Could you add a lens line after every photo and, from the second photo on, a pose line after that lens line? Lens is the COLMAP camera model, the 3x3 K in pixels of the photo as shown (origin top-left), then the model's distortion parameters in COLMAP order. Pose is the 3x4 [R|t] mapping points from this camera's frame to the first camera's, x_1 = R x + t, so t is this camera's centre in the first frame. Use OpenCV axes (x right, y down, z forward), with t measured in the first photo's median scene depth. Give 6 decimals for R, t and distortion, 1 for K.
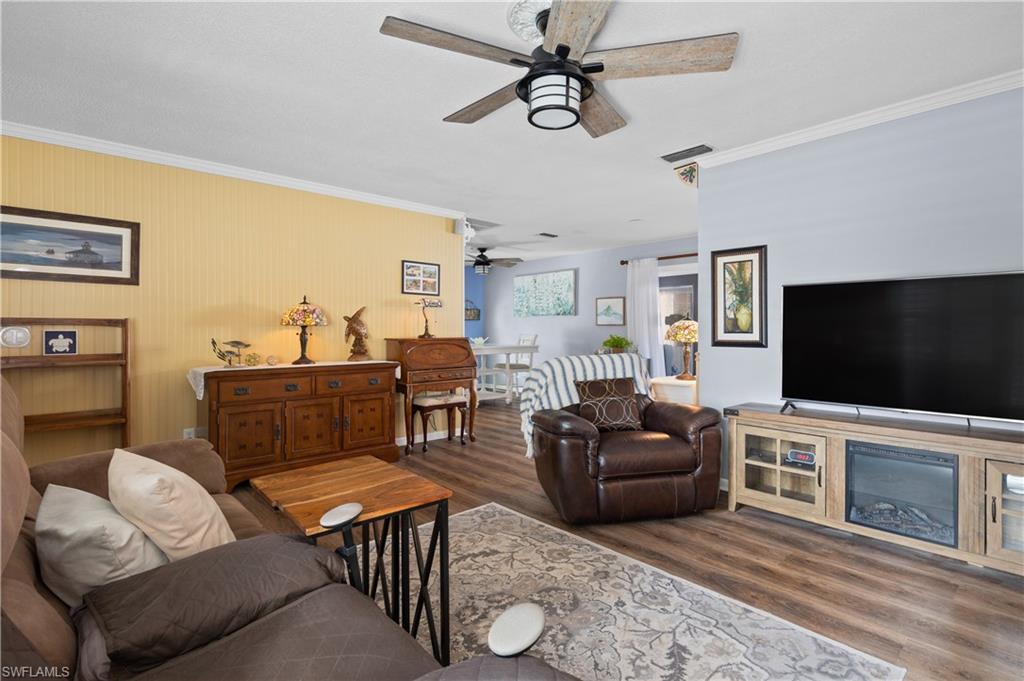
lens RADIAL K [[495.5, 0, 512.2], [0, 495.5, 333.9], [0, 0, 1]] dist [0.004526, 0.000269]
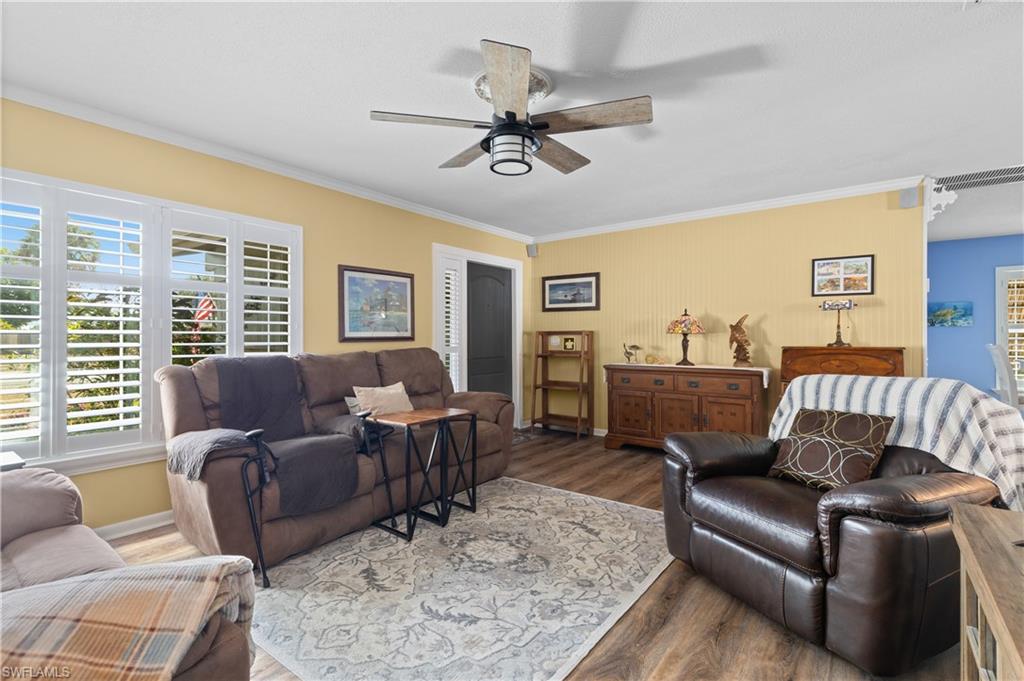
lens RADIAL K [[461.1, 0, 521.7], [0, 461.1, 336.1], [0, 0, 1]] dist [0.002120, 0.000121]
pose [[0.190212, -0.002602, -0.981740, 0.828807], [-0.007133, 0.999966, -0.004032, -0.004213], [0.981717, 0.007769, 0.190187, 0.541256]]
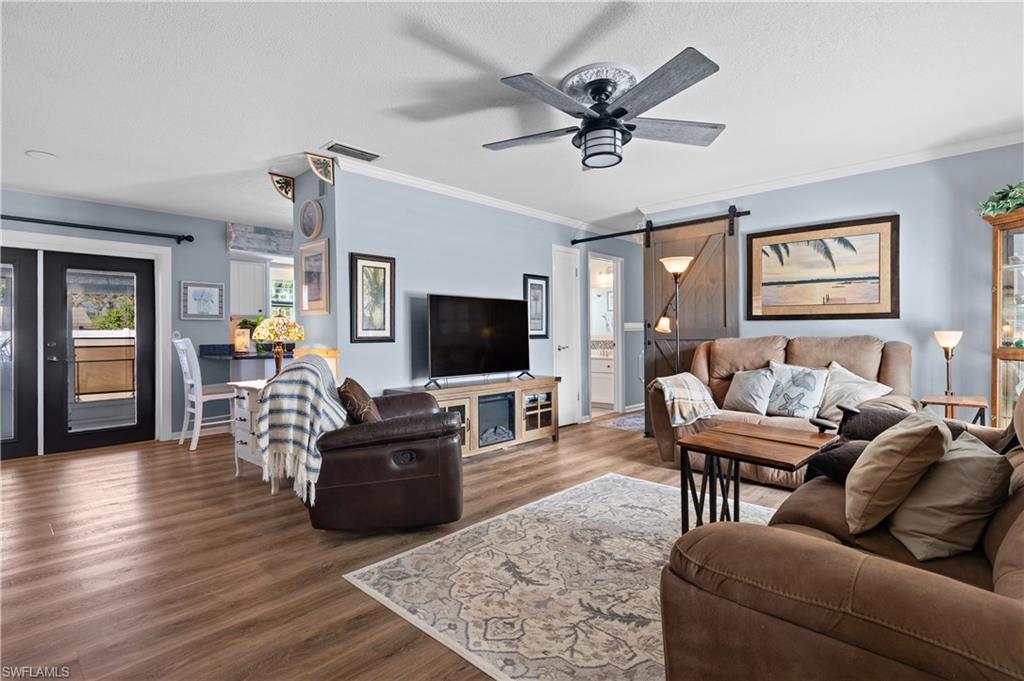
lens RADIAL K [[495.5, 0, 511.8], [0, 495.5, 337.3], [0, 0, 1]] dist [0.004526, 0.000269]
pose [[-0.071275, -0.008413, 0.997421, -0.812474], [0.020102, 0.999749, 0.009869, 0.011400], [-0.997254, 0.020754, -0.071088, 0.899644]]
